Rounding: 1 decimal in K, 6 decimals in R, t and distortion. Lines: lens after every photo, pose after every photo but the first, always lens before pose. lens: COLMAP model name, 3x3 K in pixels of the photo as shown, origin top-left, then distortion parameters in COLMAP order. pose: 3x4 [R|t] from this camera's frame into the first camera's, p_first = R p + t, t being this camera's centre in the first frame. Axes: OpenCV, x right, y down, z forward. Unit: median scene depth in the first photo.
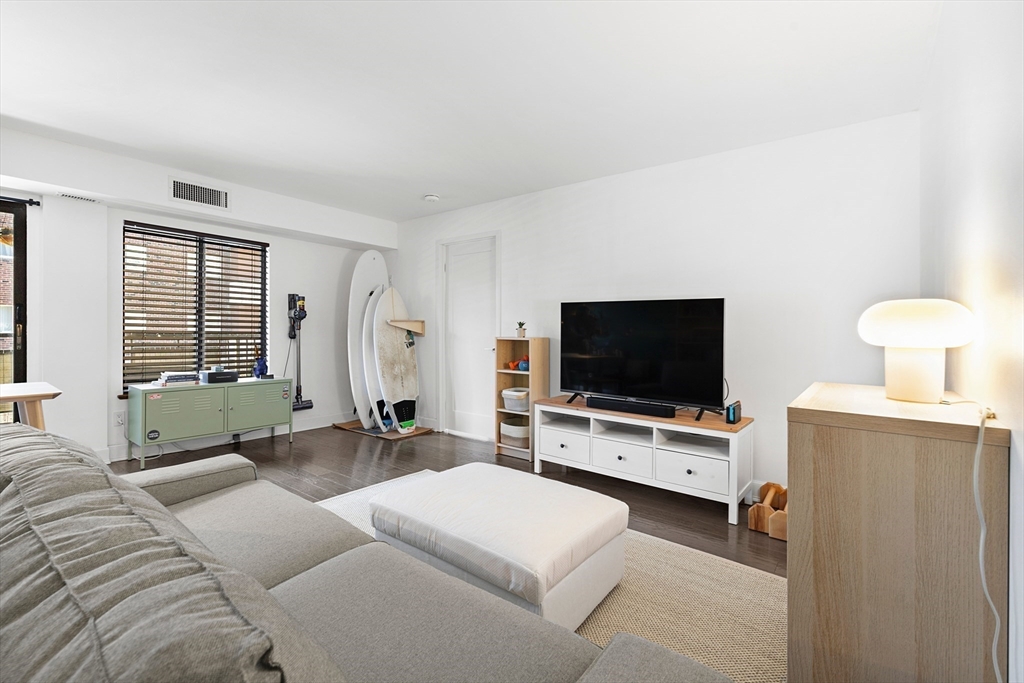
lens RADIAL K [[449.9, 0, 512.4], [0, 449.9, 325.2], [0, 0, 1]] dist [-0.000461, -0.000063]
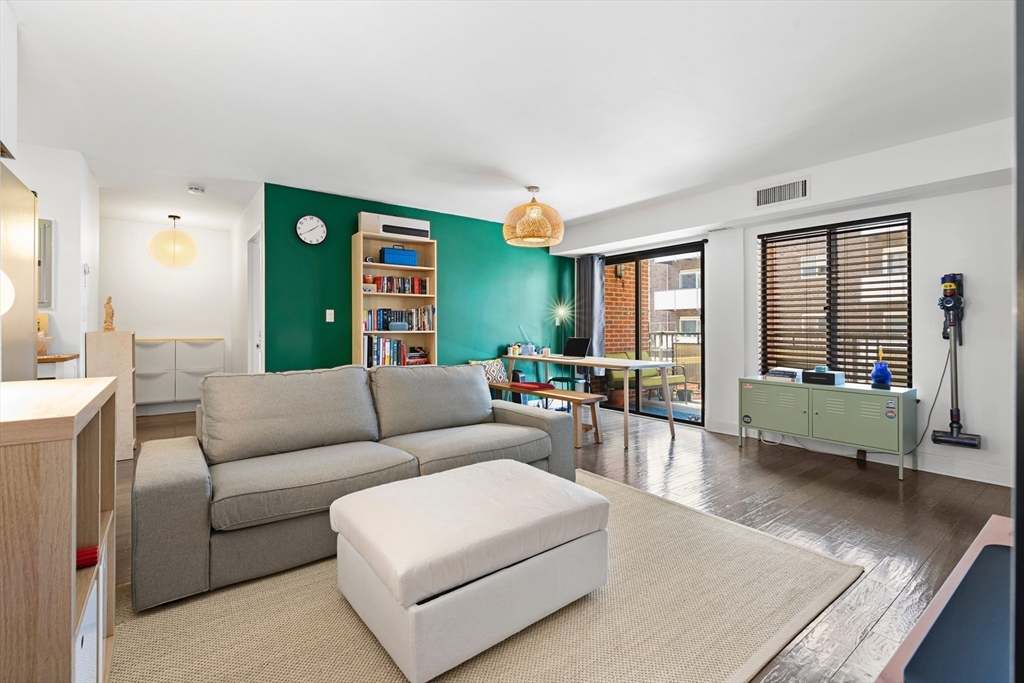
lens RADIAL K [[455.0, 0, 507.0], [0, 455.0, 329.2], [0, 0, 1]] dist [0.001033, -0.000343]
pose [[-0.263437, -0.010531, -0.964619, 0.426460], [0.006207, 0.999901, -0.012612, 0.022606], [0.964657, -0.009310, -0.263346, 0.630764]]
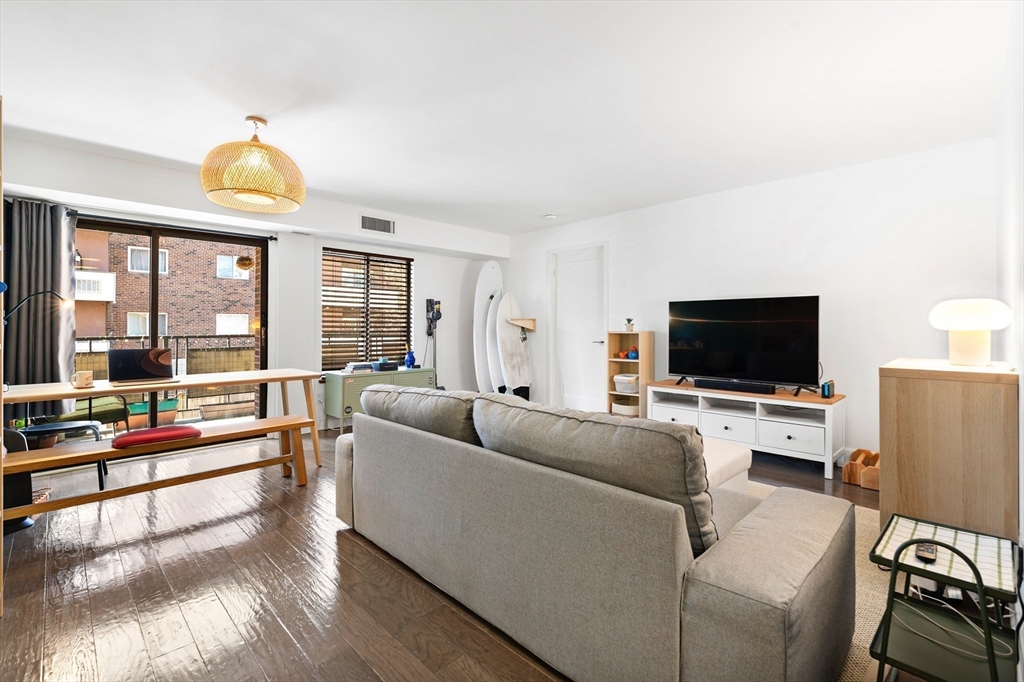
lens RADIAL K [[455.0, 0, 507.0], [0, 455.0, 328.7], [0, 0, 1]] dist [0.001033, -0.000343]
pose [[0.991742, -0.017288, -0.127081, -0.151520], [0.019200, 0.999720, 0.013829, -0.002673], [0.126806, -0.016155, 0.991796, -0.237799]]
